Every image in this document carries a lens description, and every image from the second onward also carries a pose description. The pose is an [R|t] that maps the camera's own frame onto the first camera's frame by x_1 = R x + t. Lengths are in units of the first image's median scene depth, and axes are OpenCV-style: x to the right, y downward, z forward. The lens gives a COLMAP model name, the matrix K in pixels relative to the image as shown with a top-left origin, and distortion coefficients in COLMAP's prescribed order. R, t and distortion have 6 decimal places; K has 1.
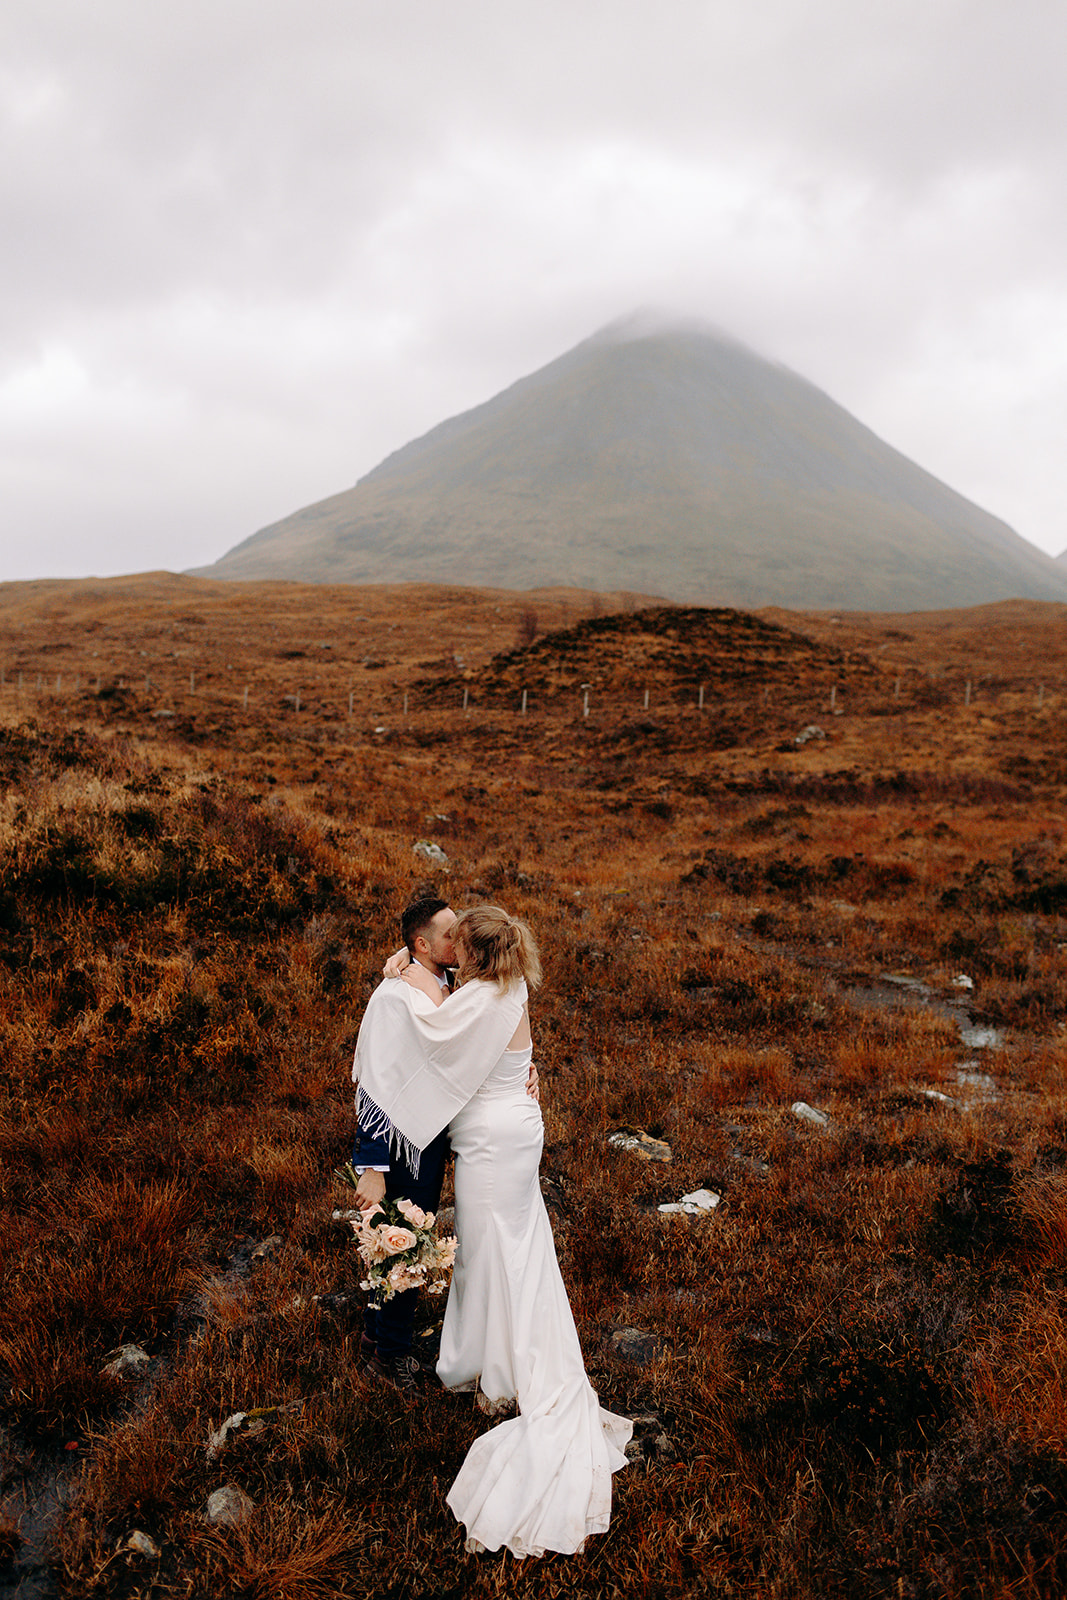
lens RADIAL K [[1524.7, 0, 533.5], [0, 1524.7, 800.0], [0, 0, 1]] dist [0.002334, 0.004624]
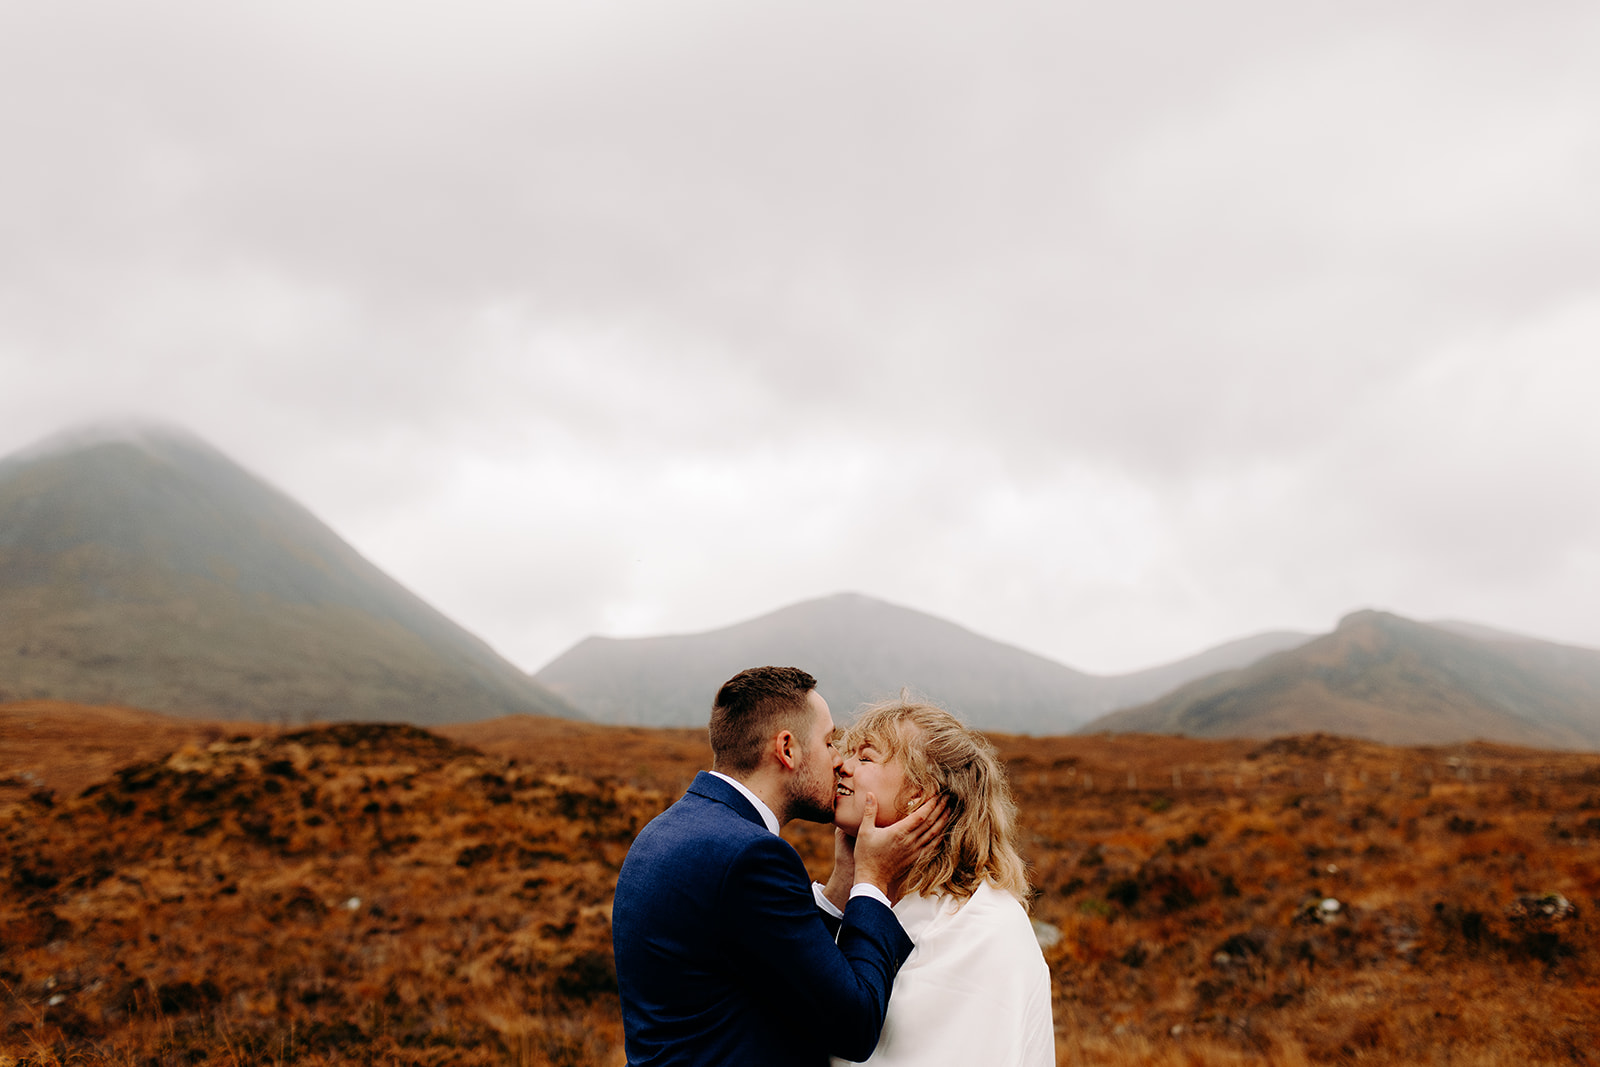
lens RADIAL K [[1590.4, 0, 800.0], [0, 1590.4, 533.5], [0, 0, 1]] dist [0.002103, 0.000462]
pose [[0.870833, 0.056593, 0.488310, -0.229632], [0.062951, 0.972334, -0.224953, 0.029759], [-0.487531, 0.226636, 0.843178, -0.239425]]
